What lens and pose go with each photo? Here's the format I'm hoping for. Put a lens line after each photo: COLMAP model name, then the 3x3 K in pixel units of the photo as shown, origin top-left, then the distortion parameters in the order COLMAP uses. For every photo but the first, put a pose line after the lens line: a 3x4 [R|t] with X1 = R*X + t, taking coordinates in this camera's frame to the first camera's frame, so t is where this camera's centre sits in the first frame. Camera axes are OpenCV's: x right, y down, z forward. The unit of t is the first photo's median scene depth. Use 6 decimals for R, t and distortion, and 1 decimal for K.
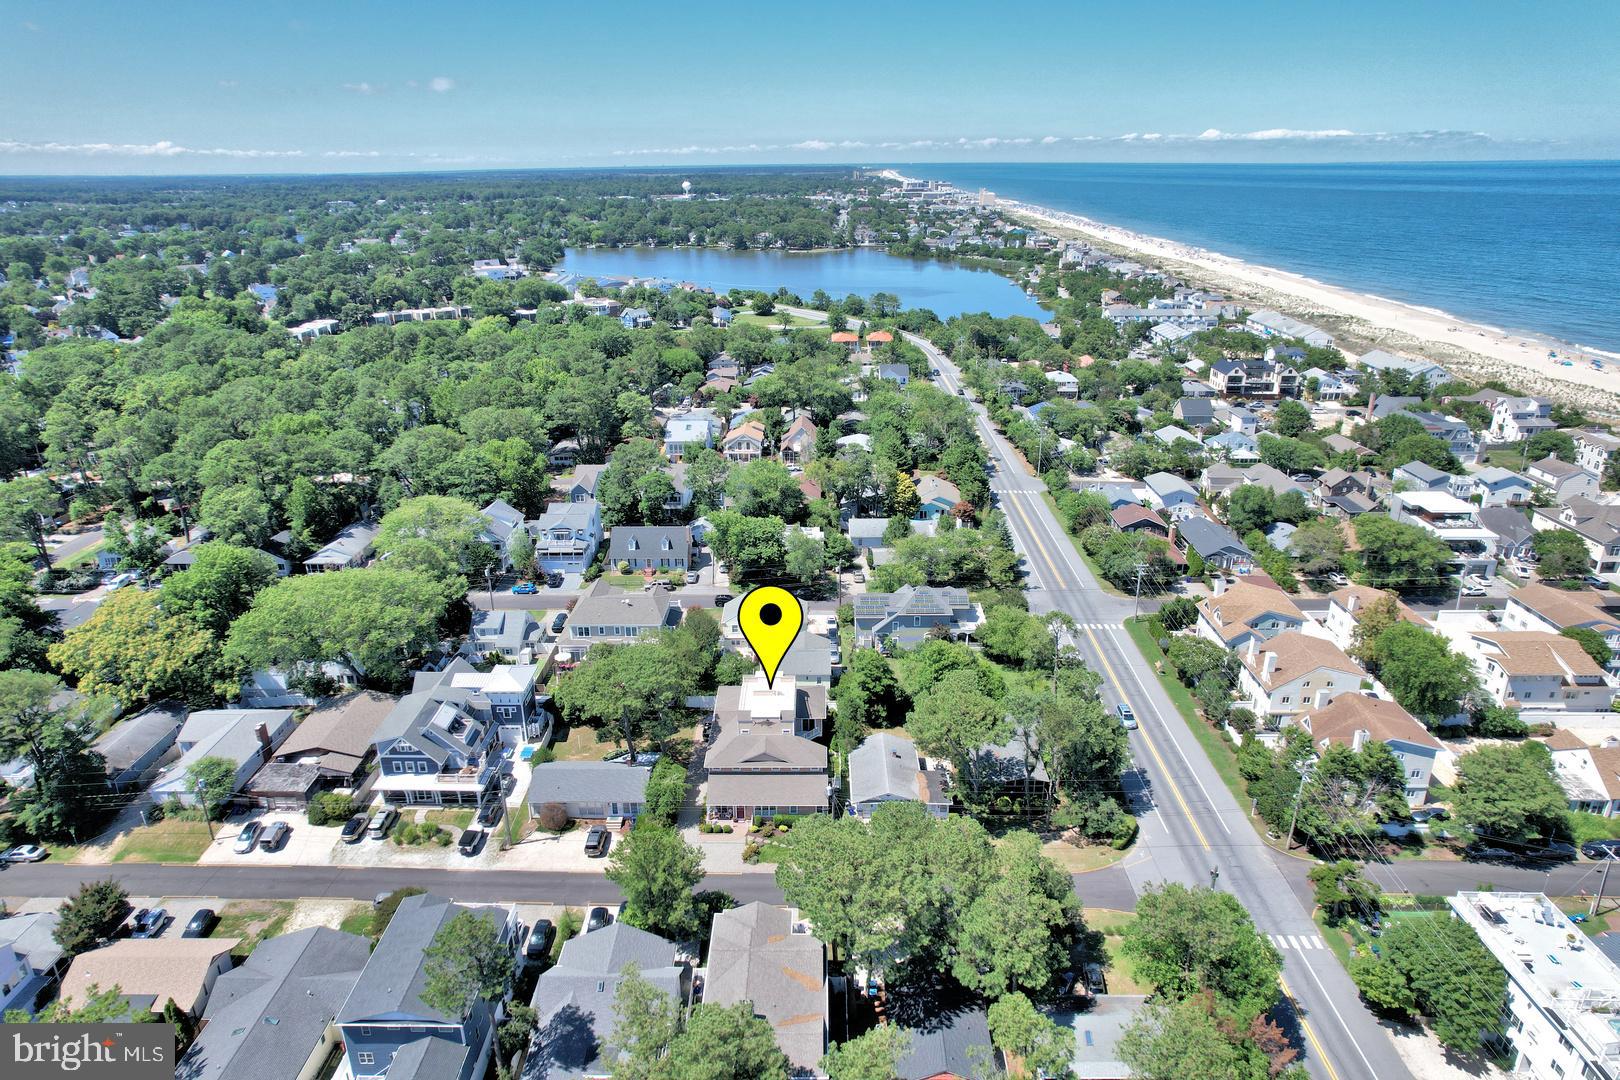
lens RADIAL K [[1032.3, 0, 802.5], [0, 1032.3, 543.9], [0, 0, 1]] dist [-0.076124, 0.070197]
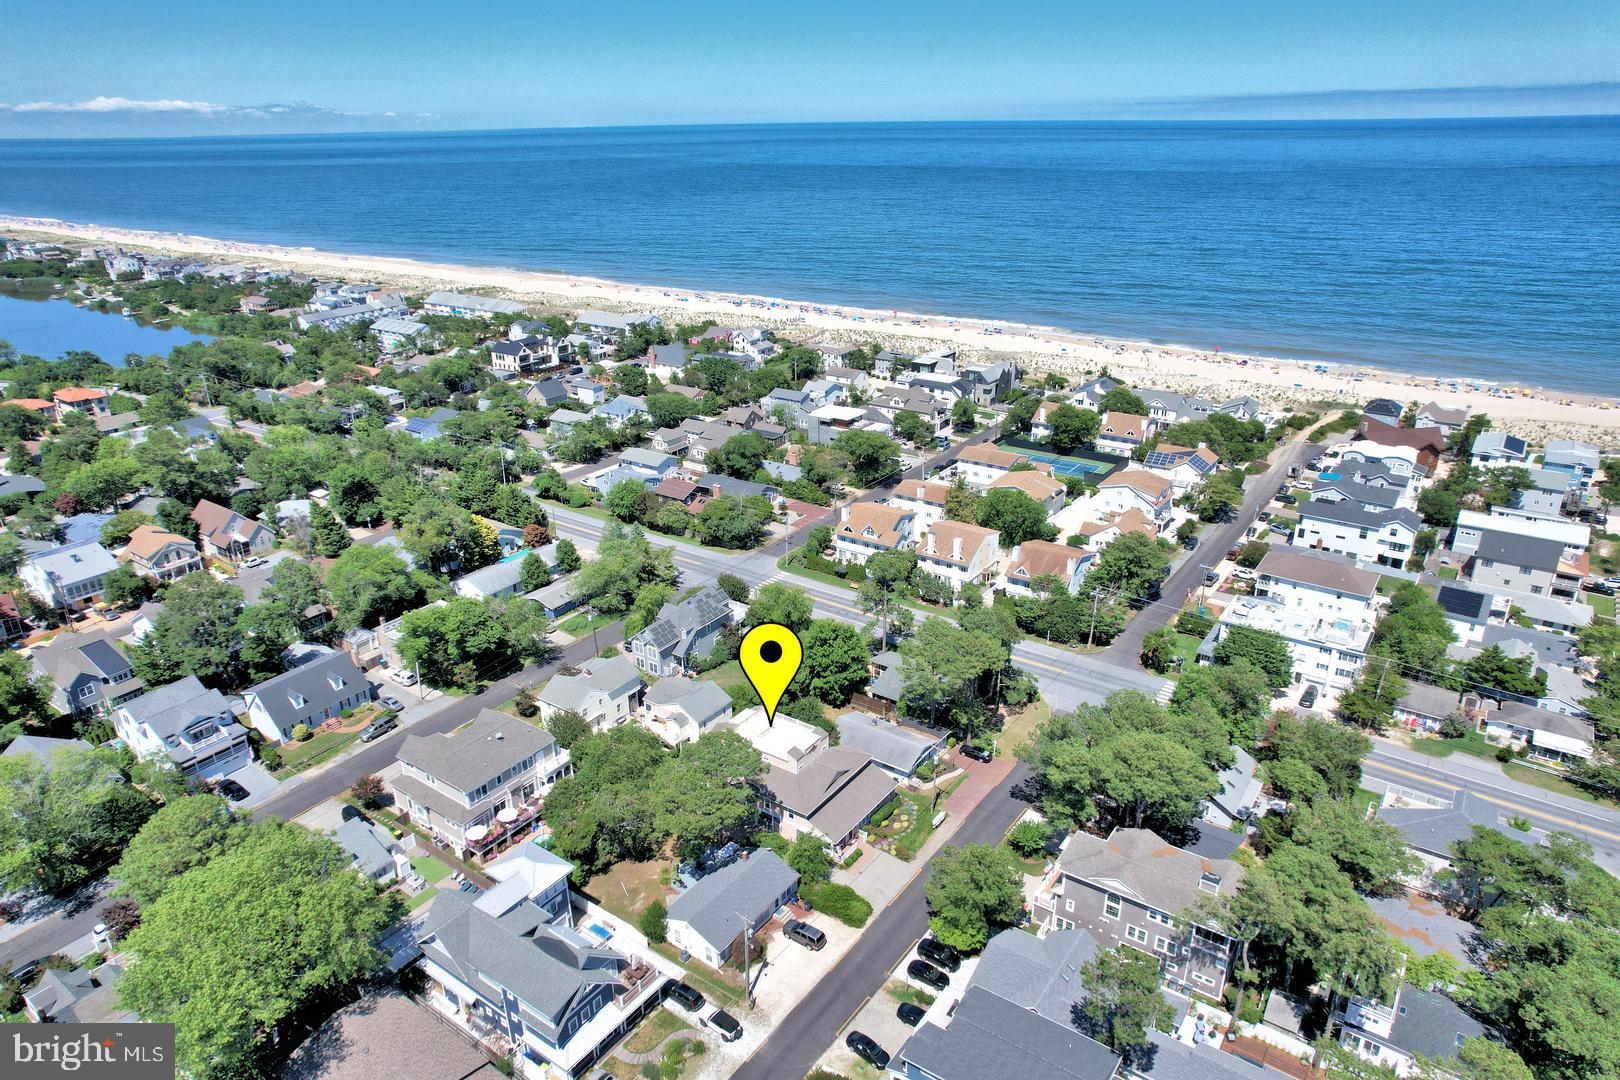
lens RADIAL K [[1032.3, 0, 802.5], [0, 1032.3, 543.9], [0, 0, 1]] dist [-0.076124, 0.070197]
pose [[0.568931, -0.315068, 0.759638, -0.484721], [0.297625, 0.939971, 0.166956, -0.122136], [-0.766640, 0.131101, 0.628551, 0.223791]]
